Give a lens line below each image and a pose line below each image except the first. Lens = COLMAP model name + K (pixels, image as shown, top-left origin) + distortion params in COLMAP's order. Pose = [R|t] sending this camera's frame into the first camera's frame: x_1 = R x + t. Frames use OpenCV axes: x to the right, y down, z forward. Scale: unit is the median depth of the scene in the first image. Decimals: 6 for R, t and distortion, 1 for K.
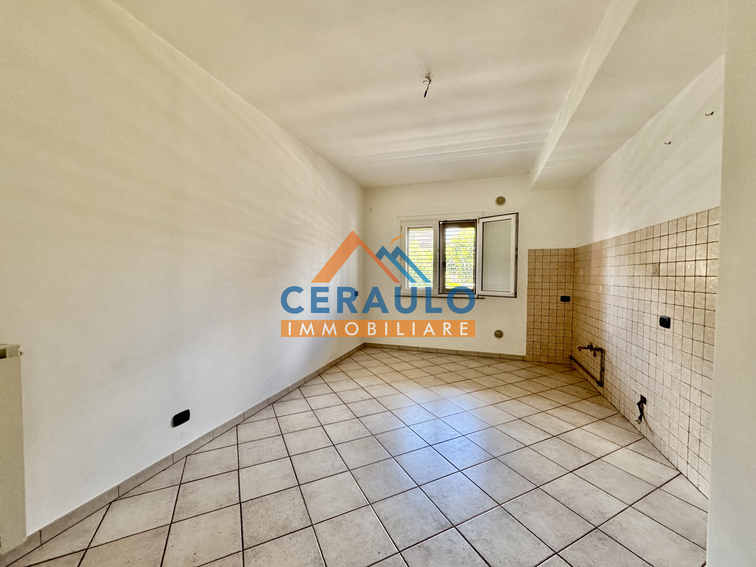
lens RADIAL K [[303.2, 0, 378.7], [0, 303.2, 283.5], [0, 0, 1]] dist [-0.003670, 0.001017]
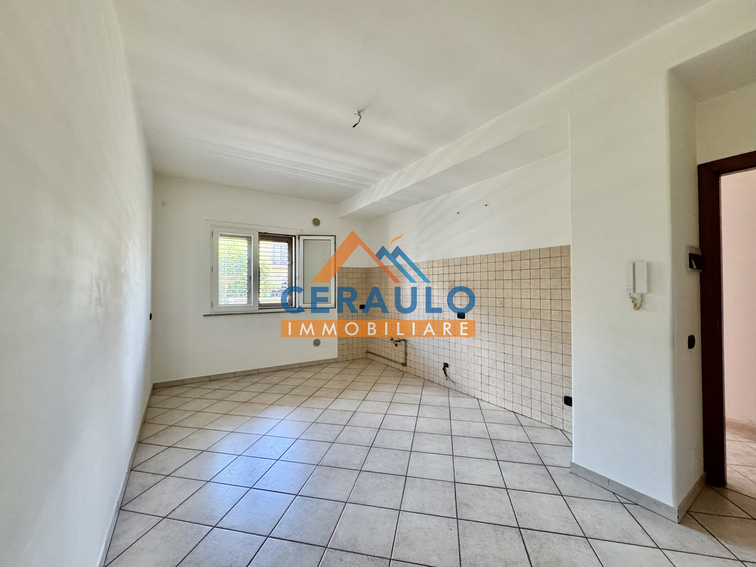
lens RADIAL K [[303.2, 0, 379.4], [0, 303.2, 281.8], [0, 0, 1]] dist [-0.003670, 0.001017]
pose [[0.616159, 0.009224, 0.787568, -0.382520], [0.029586, 0.998955, -0.034846, -0.008892], [-0.787066, 0.044772, 0.615242, 0.161438]]
